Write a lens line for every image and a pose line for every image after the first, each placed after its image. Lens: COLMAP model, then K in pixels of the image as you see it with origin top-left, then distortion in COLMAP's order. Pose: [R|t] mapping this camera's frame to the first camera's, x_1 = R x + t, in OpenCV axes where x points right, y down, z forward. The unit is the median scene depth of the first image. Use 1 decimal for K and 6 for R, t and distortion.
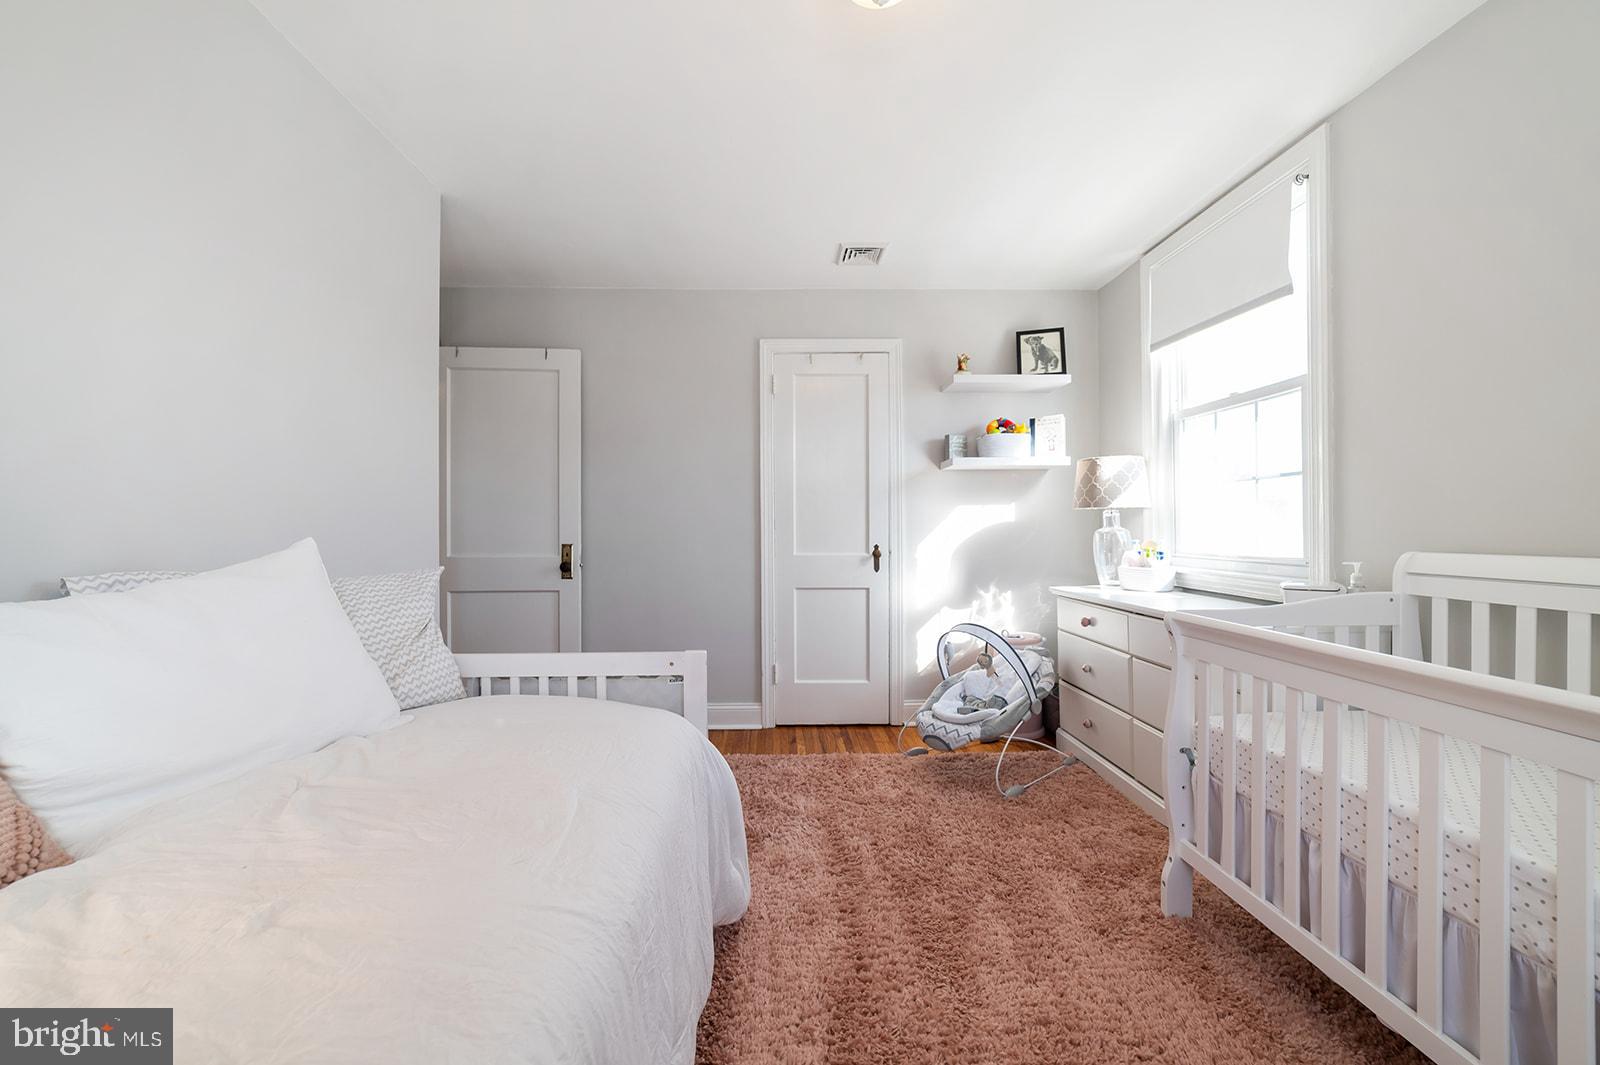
lens RADIAL K [[600.3, 0, 787.5], [0, 600.3, 534.9], [0, 0, 1]] dist [-0.027495, 0.008347]
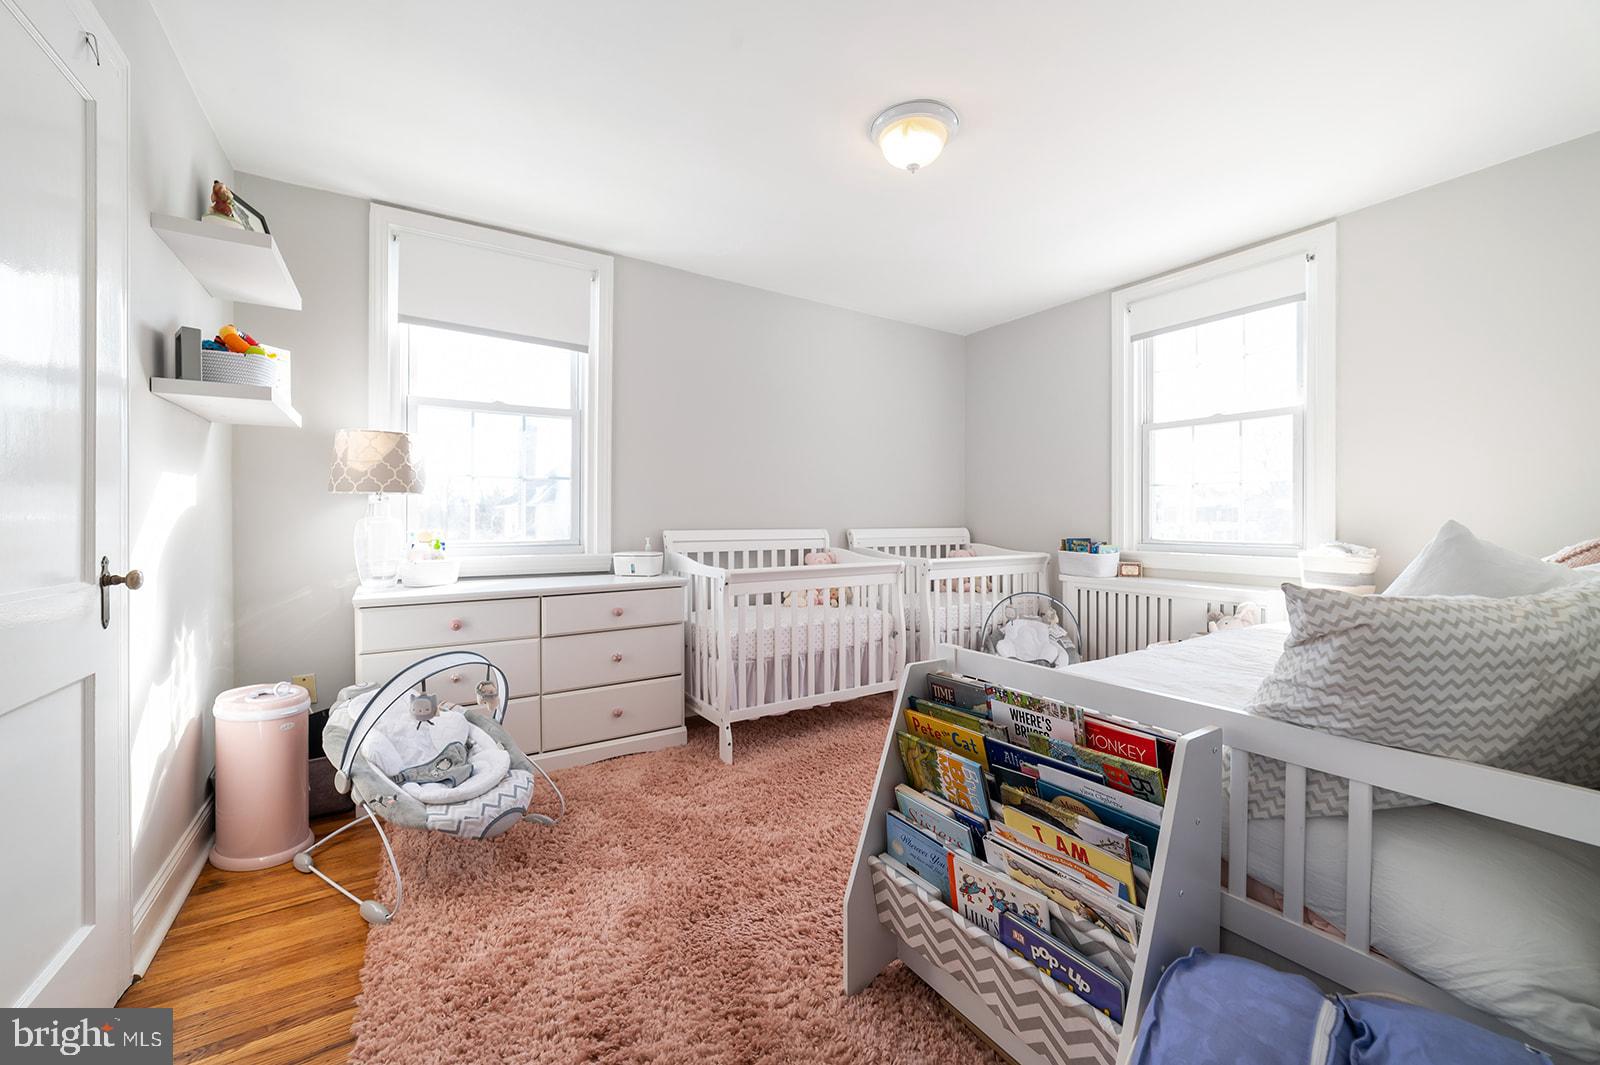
lens RADIAL K [[600.3, 0, 787.5], [0, 600.3, 534.9], [0, 0, 1]] dist [-0.027495, 0.008347]
pose [[-0.528893, -0.020454, 0.848442, -0.688359], [0.005749, 0.999600, 0.027682, 0.002420], [-0.848669, 0.019519, -0.528564, 1.360178]]
